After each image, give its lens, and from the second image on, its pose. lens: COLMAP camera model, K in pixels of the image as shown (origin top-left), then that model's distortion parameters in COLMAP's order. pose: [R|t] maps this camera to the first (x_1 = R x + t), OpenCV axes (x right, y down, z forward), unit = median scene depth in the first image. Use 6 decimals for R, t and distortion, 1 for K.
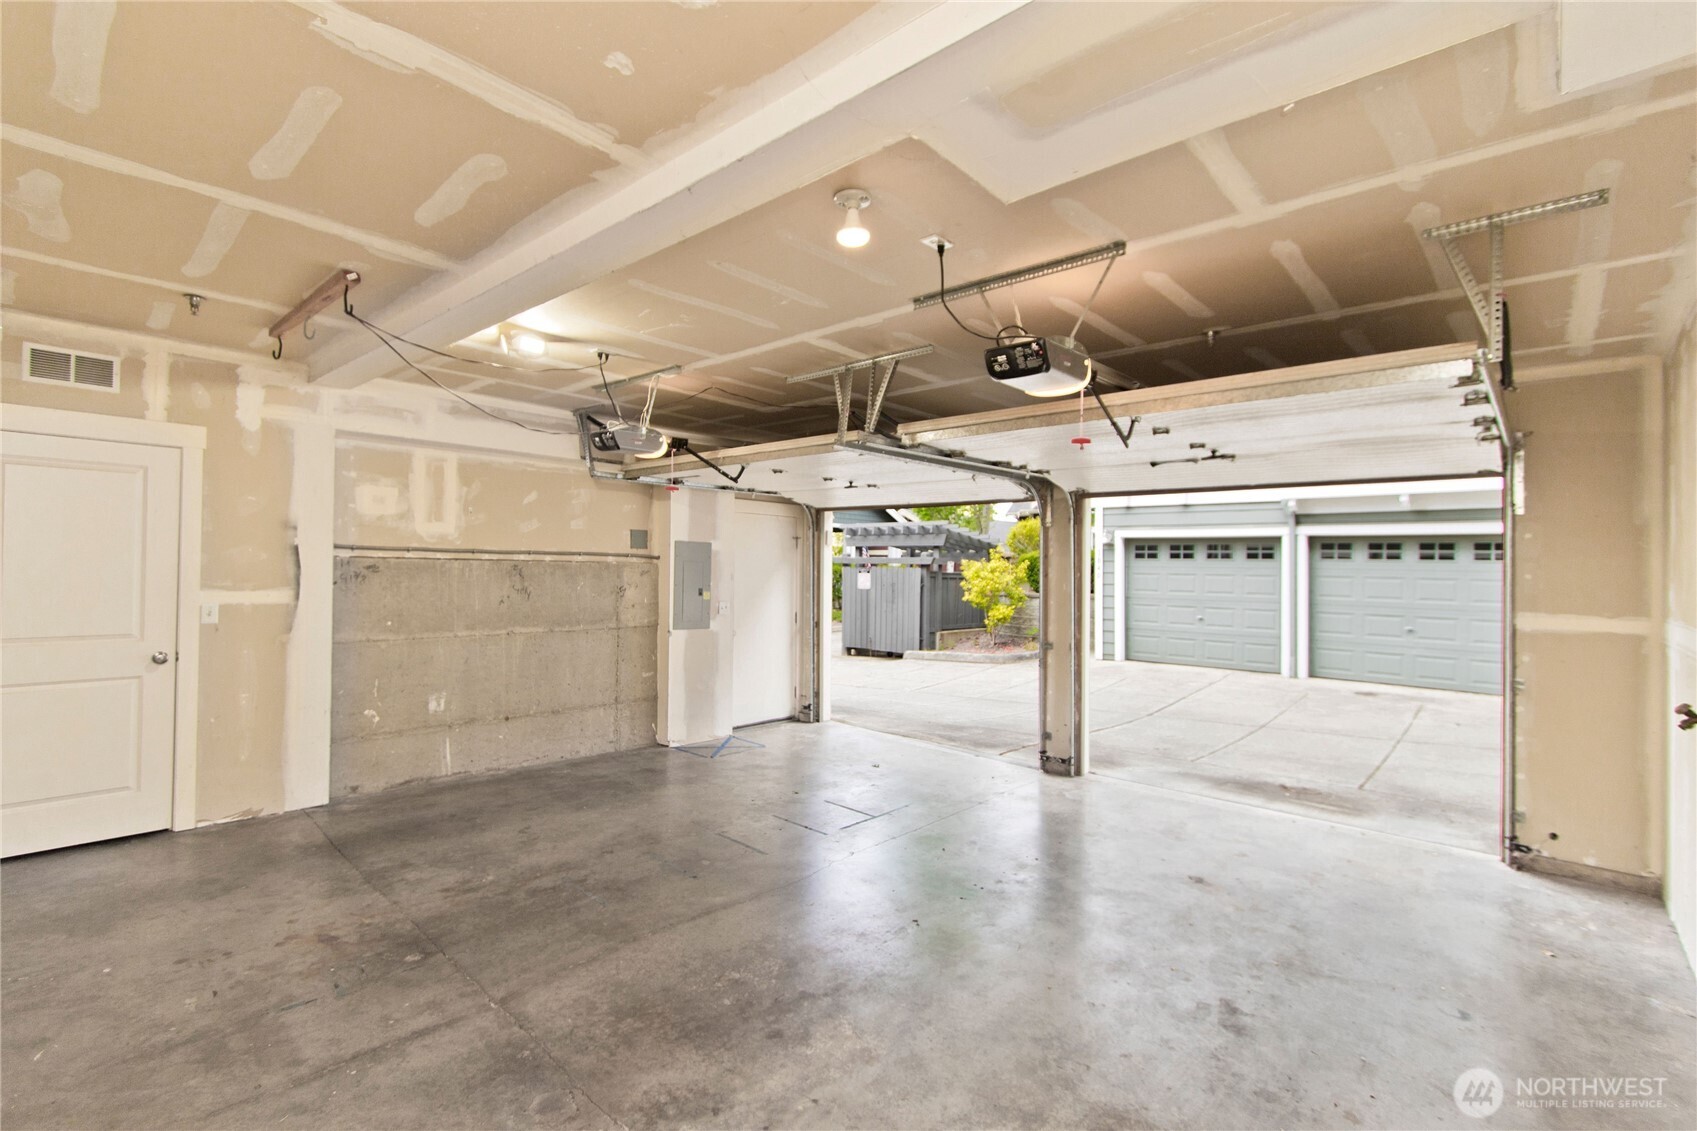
lens RADIAL K [[773.1, 0, 848.5], [0, 773.1, 565.5], [0, 0, 1]] dist [0.003440, -0.000316]
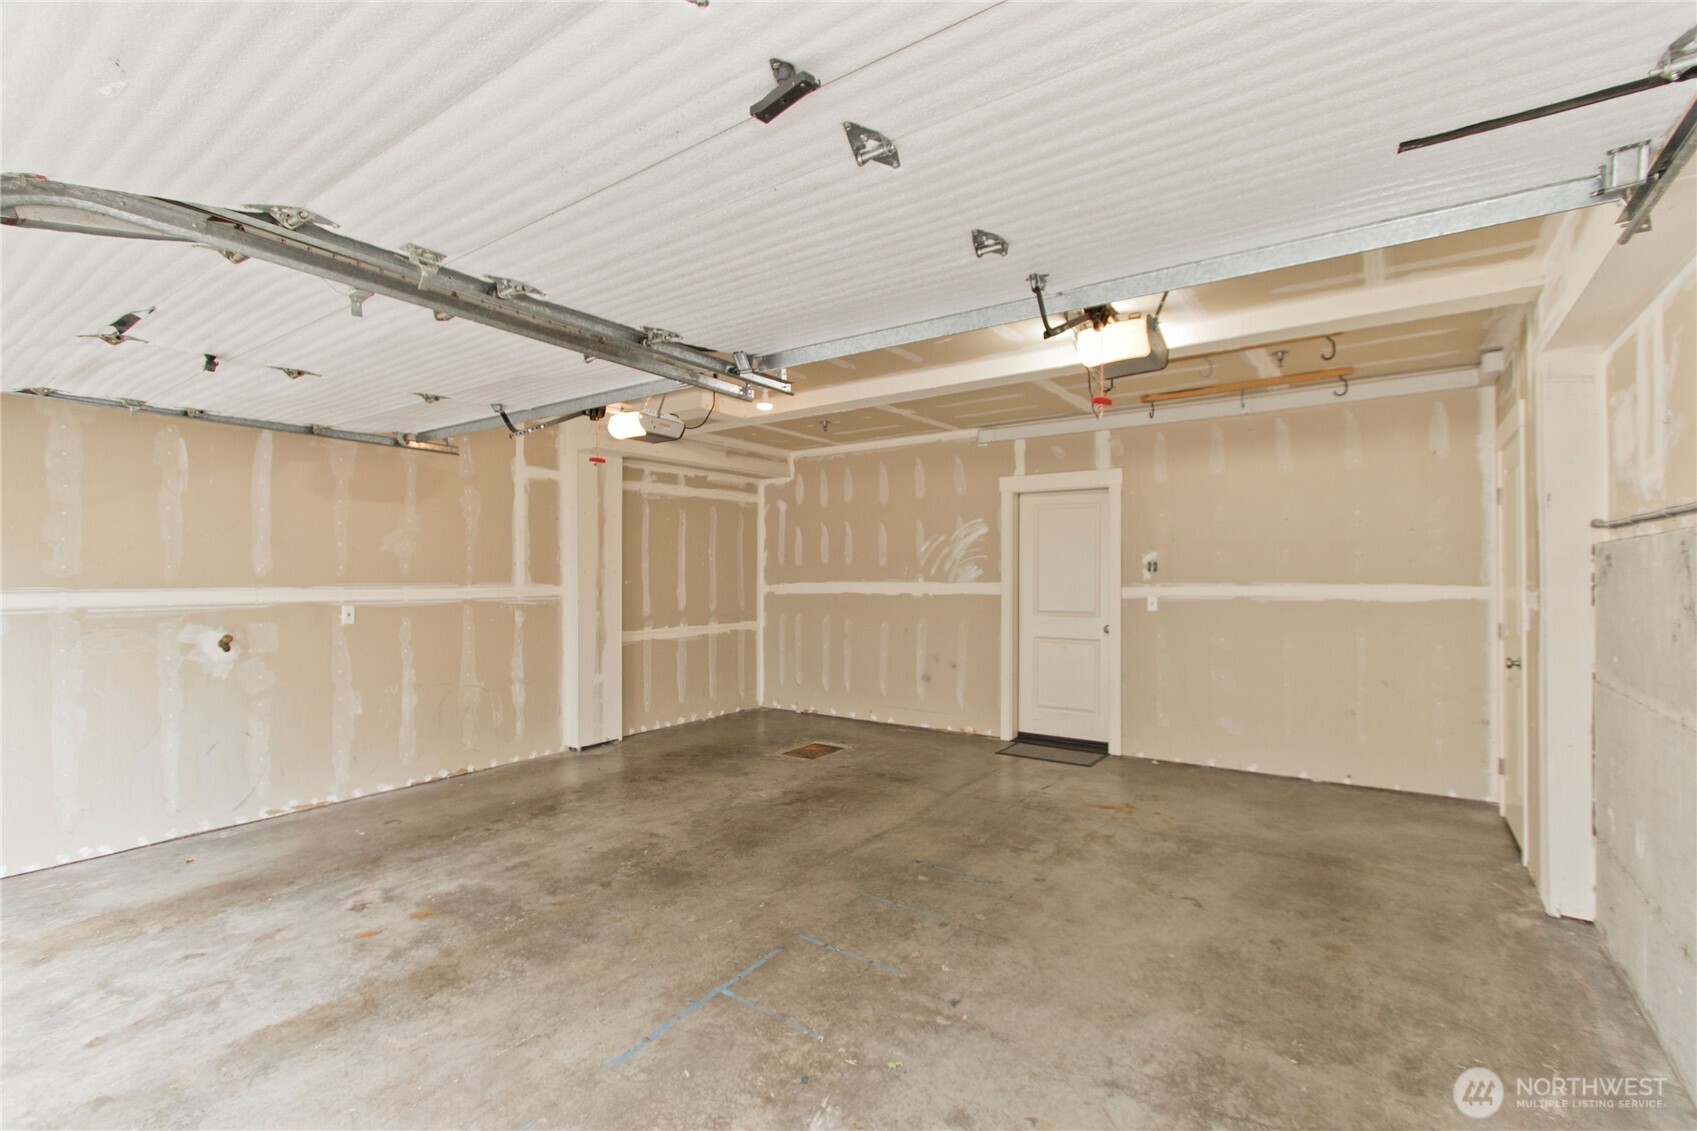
lens RADIAL K [[773.1, 0, 848.5], [0, 773.1, 565.5], [0, 0, 1]] dist [0.003440, -0.000316]
pose [[-0.992922, -0.017268, -0.117507, 0.018474], [-0.014918, 0.999671, -0.020851, 0.036851], [0.117828, -0.018951, -0.992853, 2.073578]]
